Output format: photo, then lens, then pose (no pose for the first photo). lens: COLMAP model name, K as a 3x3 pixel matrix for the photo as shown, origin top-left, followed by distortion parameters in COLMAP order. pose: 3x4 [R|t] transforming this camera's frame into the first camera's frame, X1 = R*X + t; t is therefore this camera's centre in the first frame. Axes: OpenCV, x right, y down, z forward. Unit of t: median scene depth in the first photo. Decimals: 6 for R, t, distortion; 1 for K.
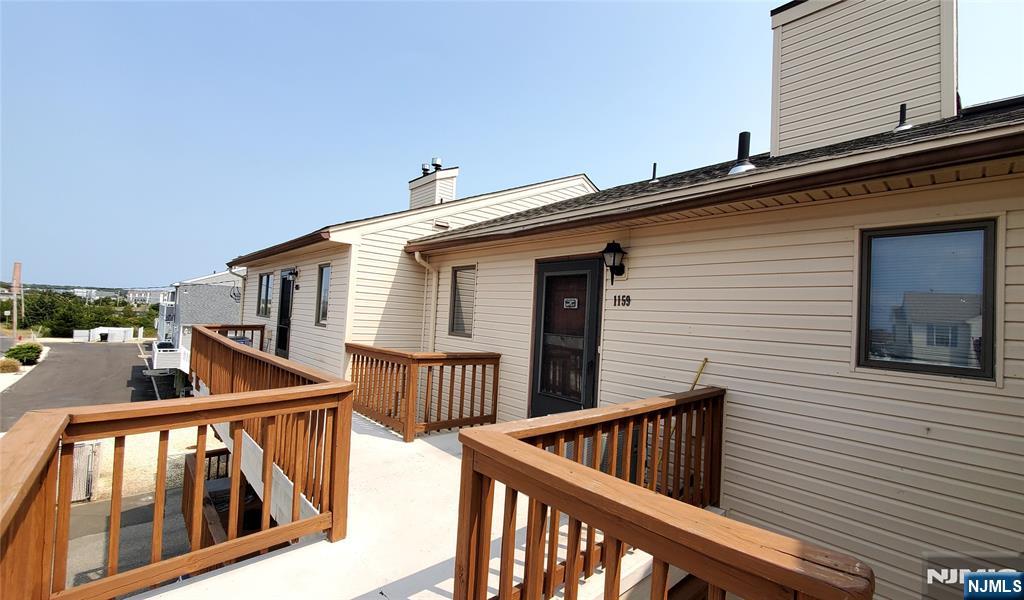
lens RADIAL K [[414.7, 0, 534.4], [0, 414.7, 303.9], [0, 0, 1]] dist [-0.012290, -0.000089]
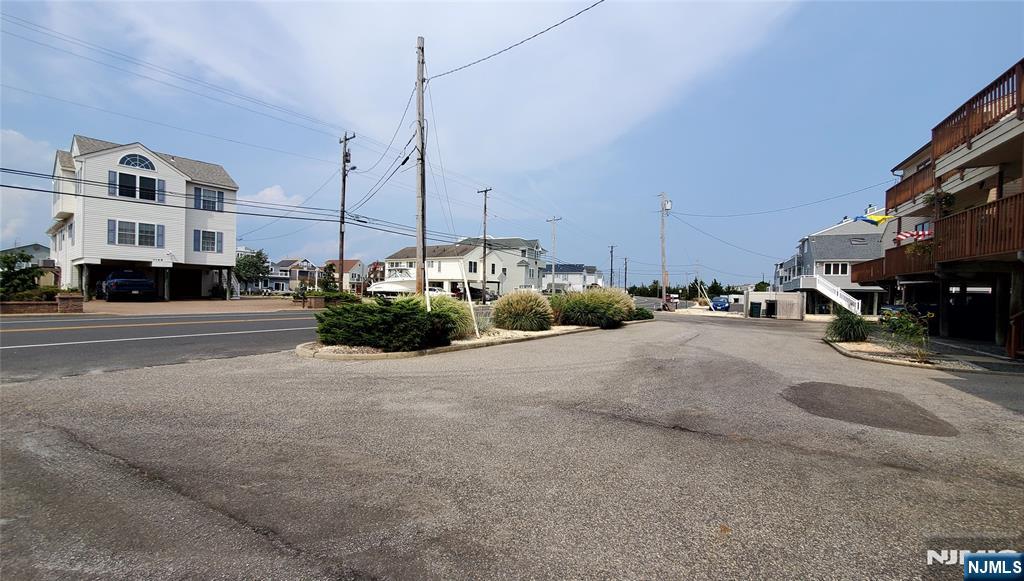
lens RADIAL K [[410.9, 0, 504.4], [0, 410.9, 297.5], [0, 0, 1]] dist [0.000993, -0.001435]
pose [[0.300333, -0.035741, -0.953164, 0.086425], [0.035666, 0.999020, -0.026222, 0.082477], [0.953167, -0.026120, 0.301313, -0.221544]]
